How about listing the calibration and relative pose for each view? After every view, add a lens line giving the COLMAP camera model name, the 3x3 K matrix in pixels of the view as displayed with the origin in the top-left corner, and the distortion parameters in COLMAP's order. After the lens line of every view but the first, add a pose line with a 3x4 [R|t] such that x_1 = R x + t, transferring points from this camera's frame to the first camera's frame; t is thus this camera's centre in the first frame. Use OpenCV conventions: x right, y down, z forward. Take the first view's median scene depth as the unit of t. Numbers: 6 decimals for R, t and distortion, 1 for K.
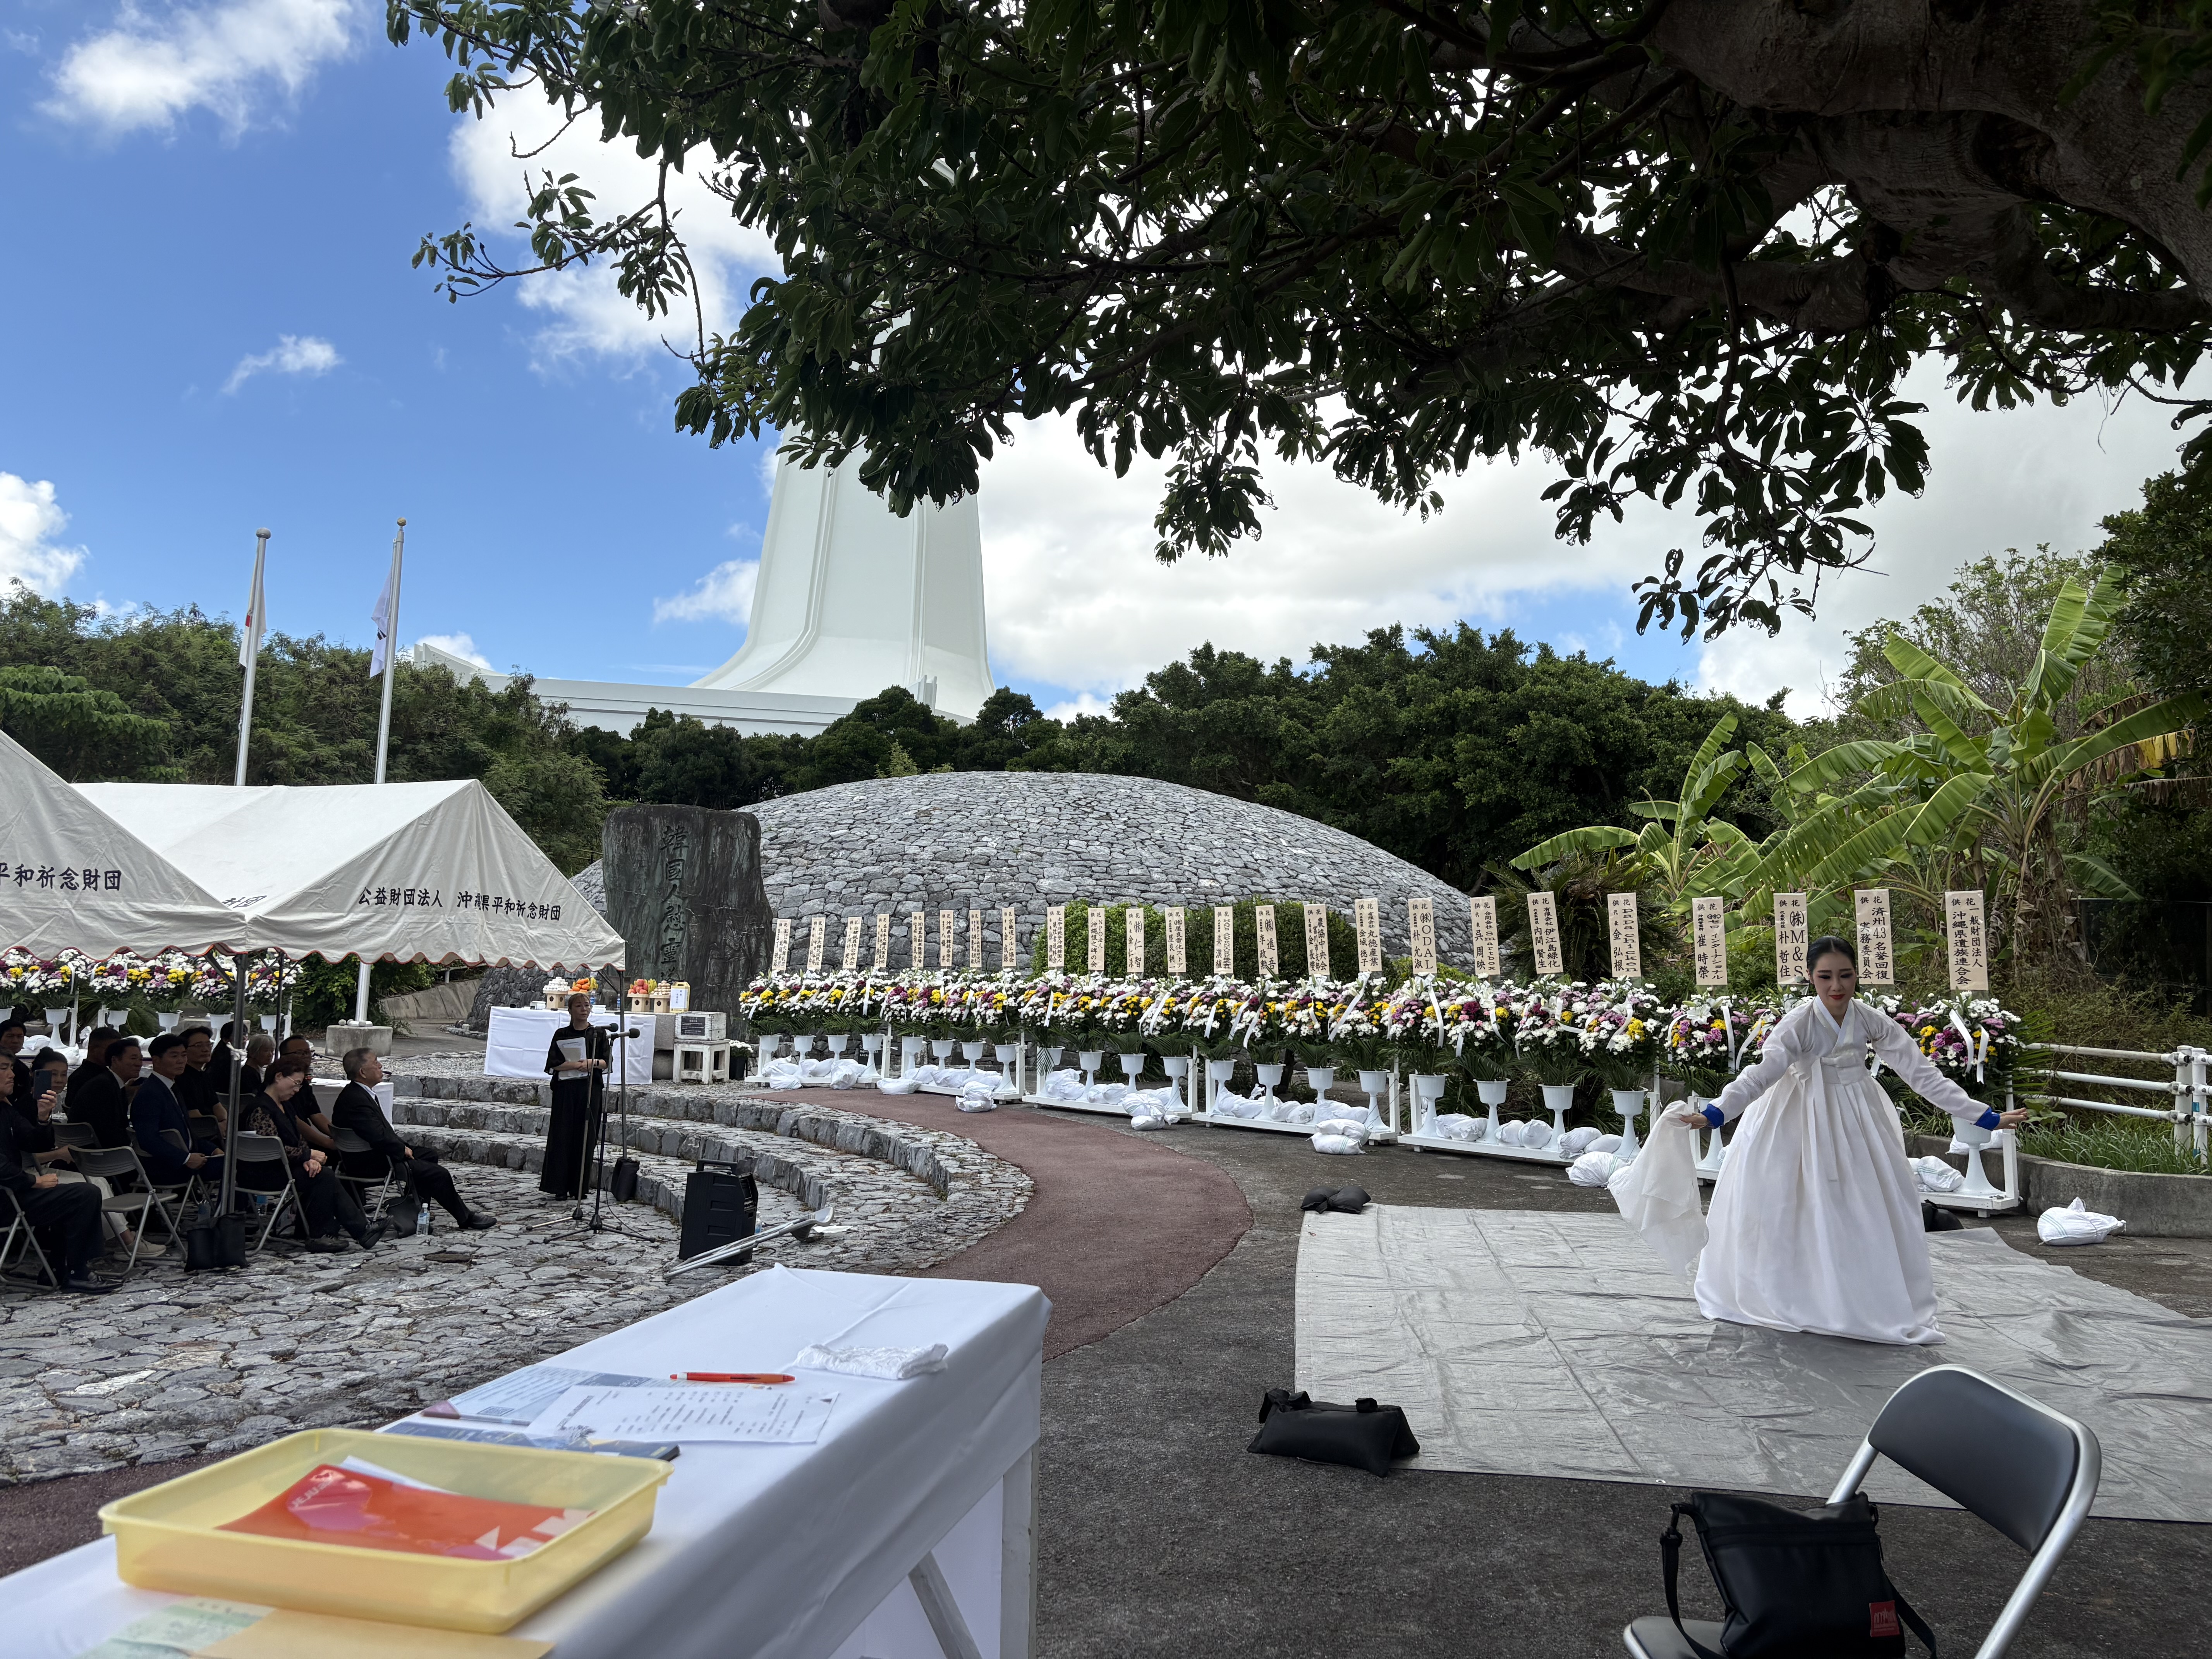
lens RADIAL K [[1646.8, 0, 1105.2], [0, 1646.8, 837.9], [0, 0, 1]] dist [0.033925, -0.020240]
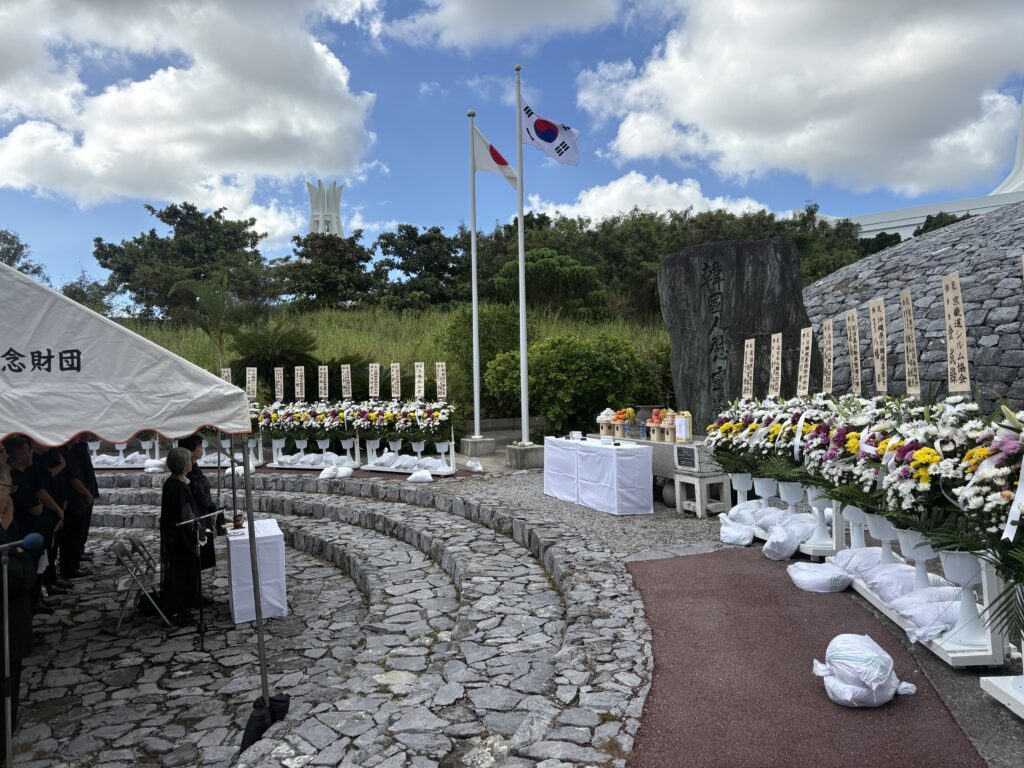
lens RADIAL K [[762.3, 0, 517.5], [0, 762.3, 391.6], [0, 0, 1]] dist [0.033925, -0.020240]
pose [[0.669409, -0.044213, -0.741577, 0.020181], [0.113241, 0.992635, 0.043039, 0.044703], [0.734213, -0.112788, 0.669486, 0.626967]]
